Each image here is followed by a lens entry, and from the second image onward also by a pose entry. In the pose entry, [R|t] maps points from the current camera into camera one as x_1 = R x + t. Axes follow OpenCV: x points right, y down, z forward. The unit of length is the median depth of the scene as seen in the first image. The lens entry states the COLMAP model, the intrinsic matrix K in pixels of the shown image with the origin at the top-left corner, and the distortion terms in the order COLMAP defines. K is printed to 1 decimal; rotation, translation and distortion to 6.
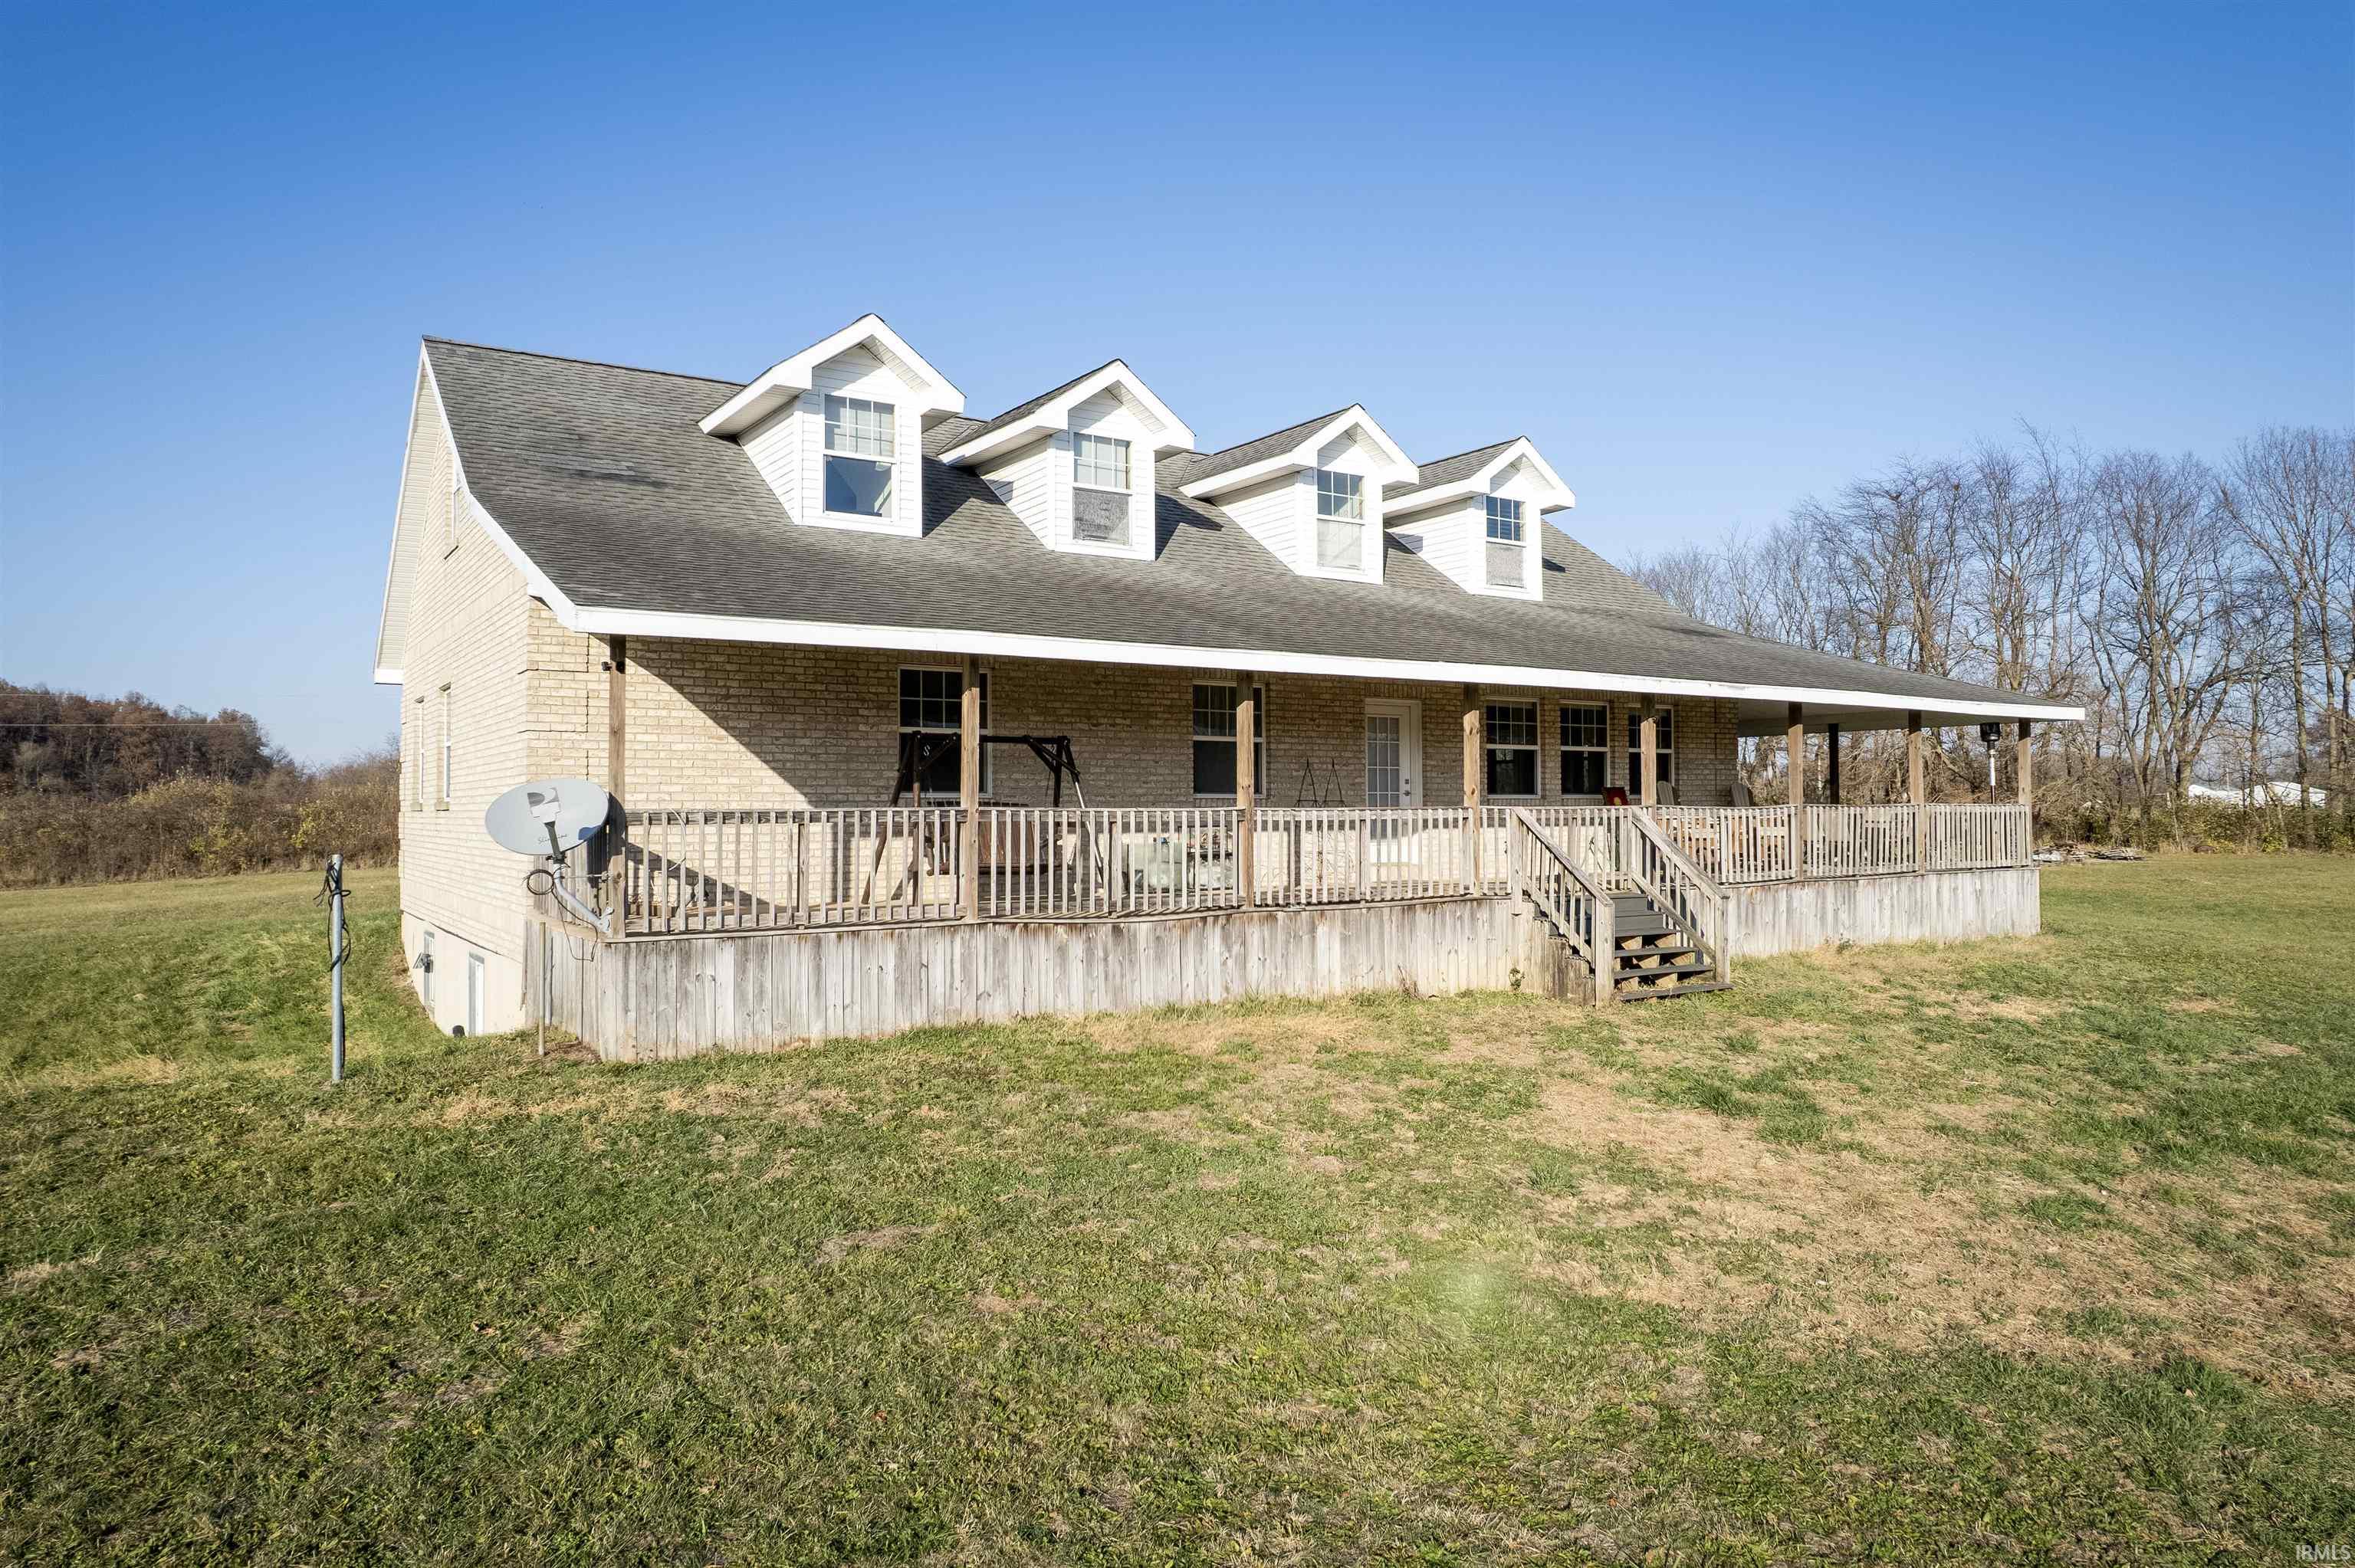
lens RADIAL K [[1522.5, 0, 1191.1], [0, 1522.5, 789.7], [0, 0, 1]] dist [-0.080529, 0.069459]
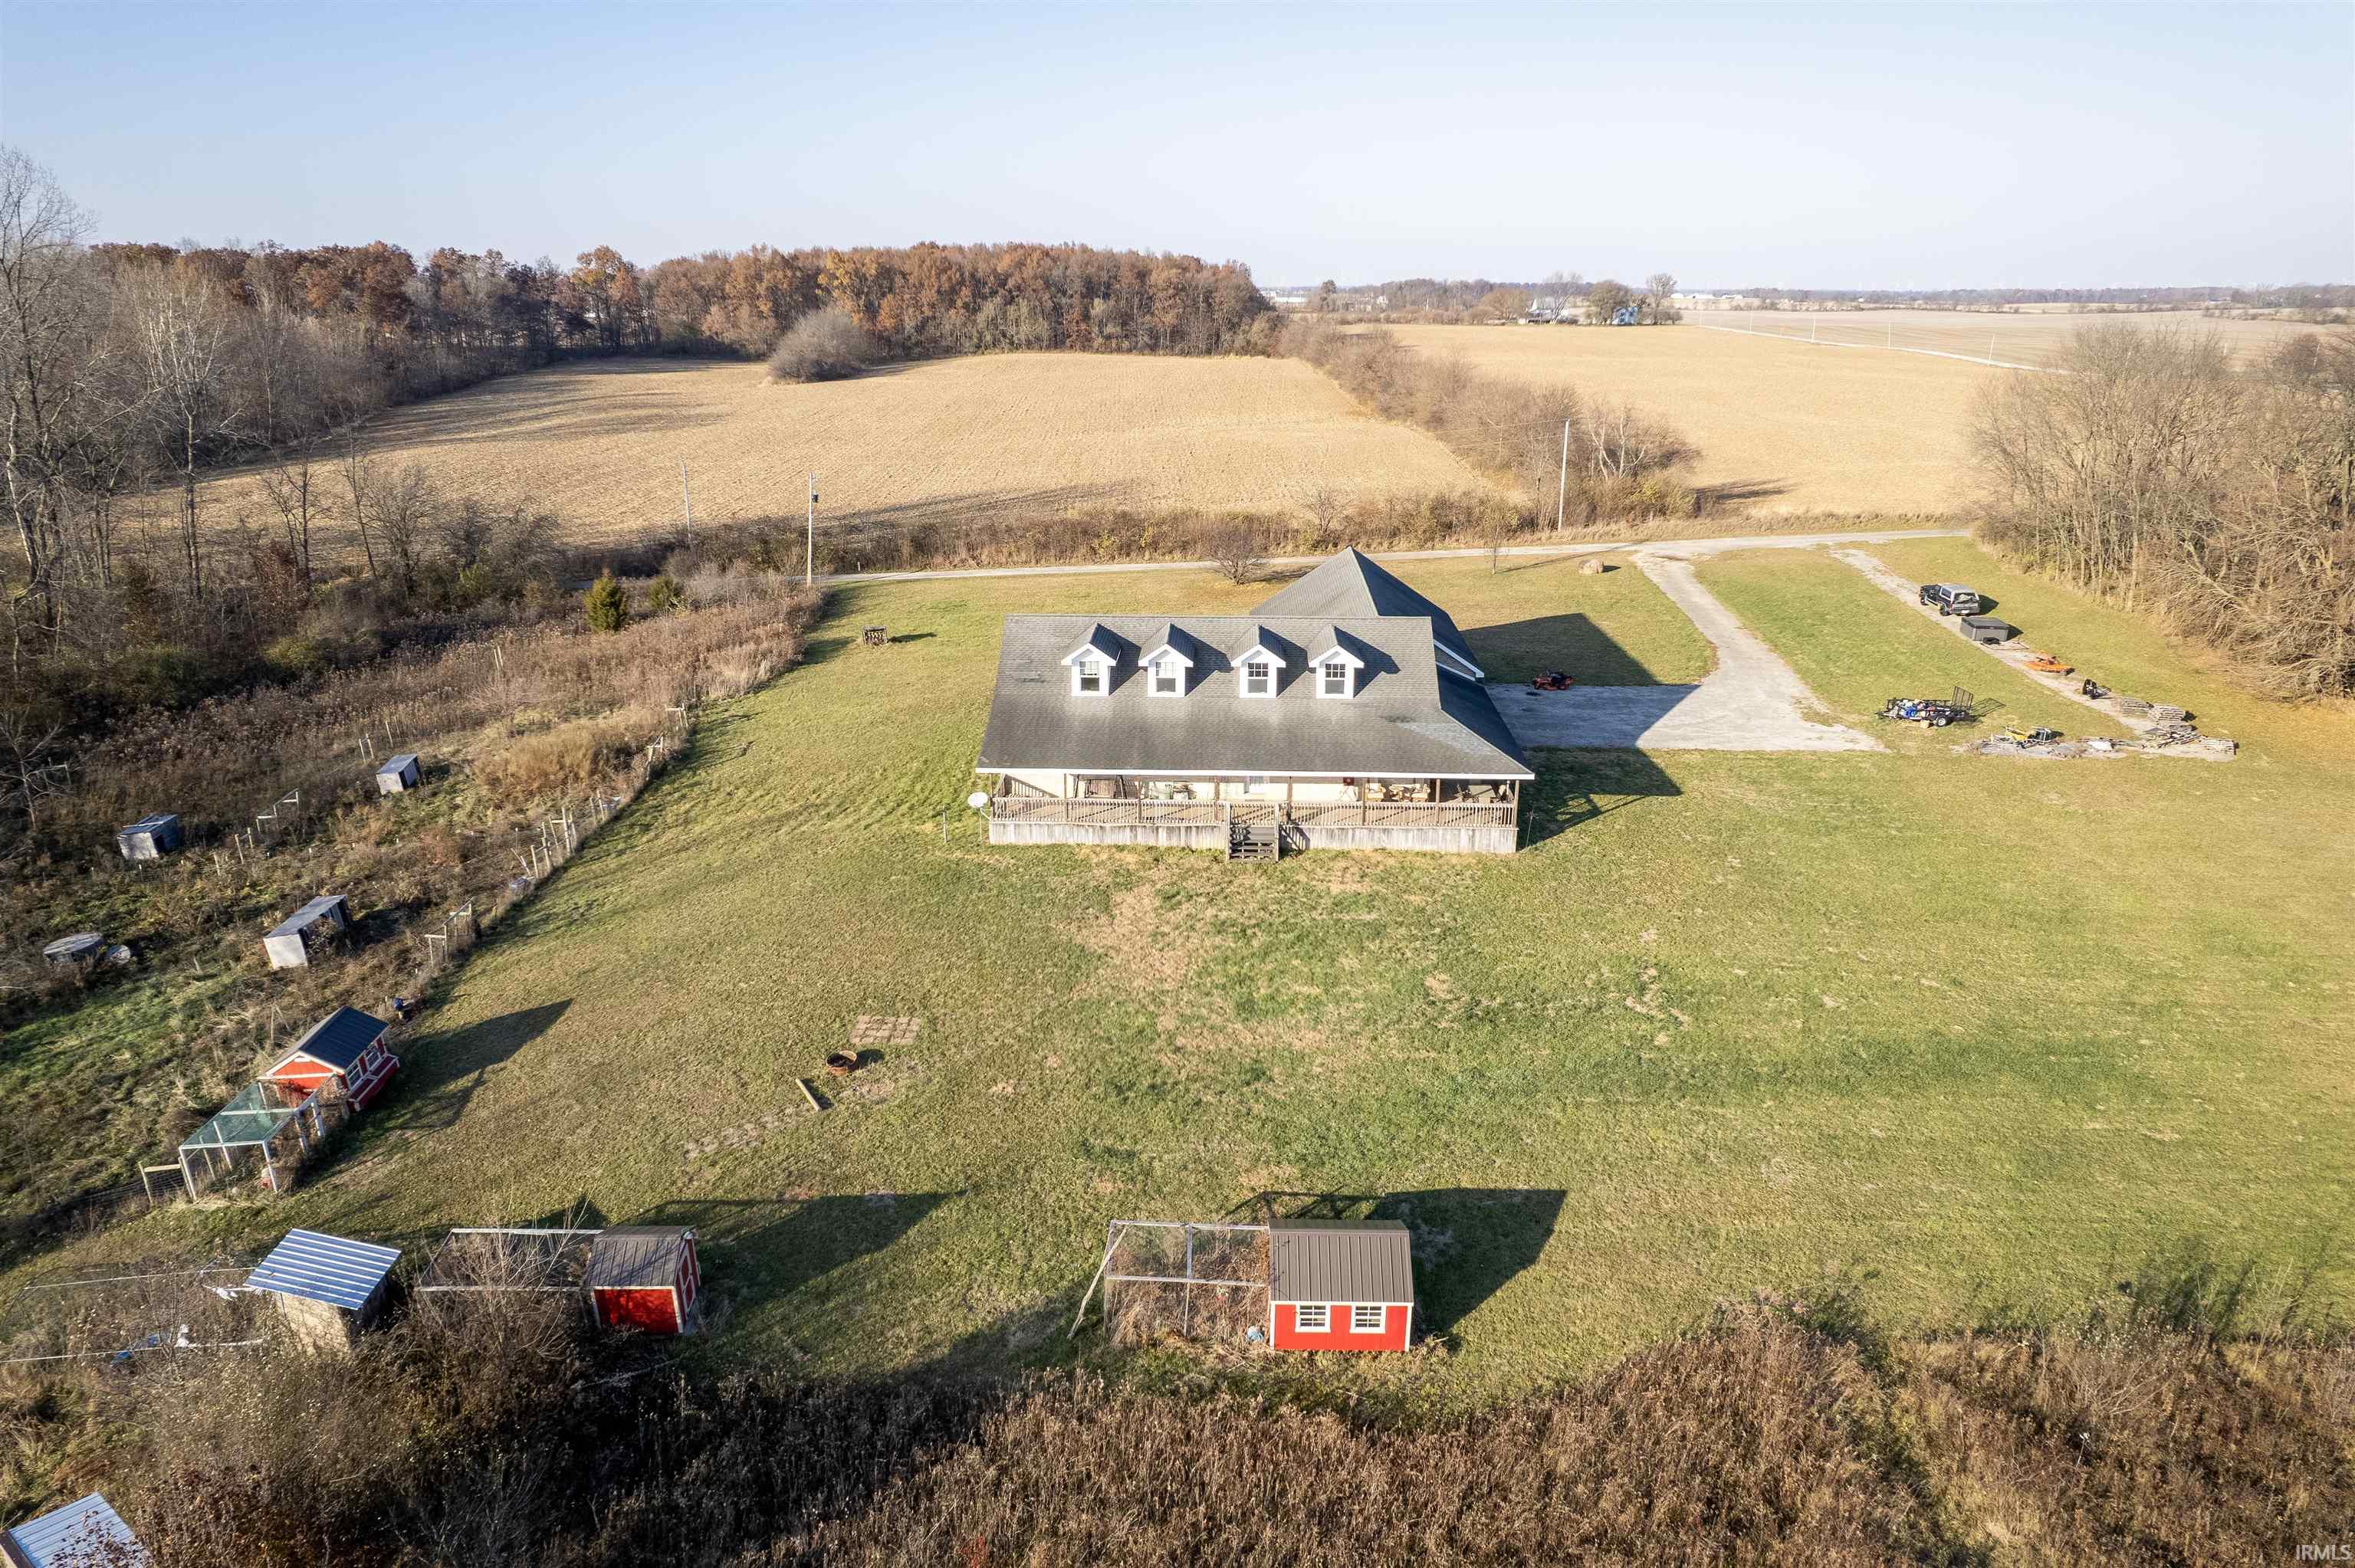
lens RADIAL K [[1522.5, 0, 1191.1], [0, 1522.5, 789.7], [0, 0, 1]] dist [-0.080529, 0.069459]
pose [[0.809551, 0.192642, -0.554542, 2.234046], [0.003682, 0.942940, 0.332943, -1.276133], [0.587039, -0.271576, 0.762648, -1.885438]]
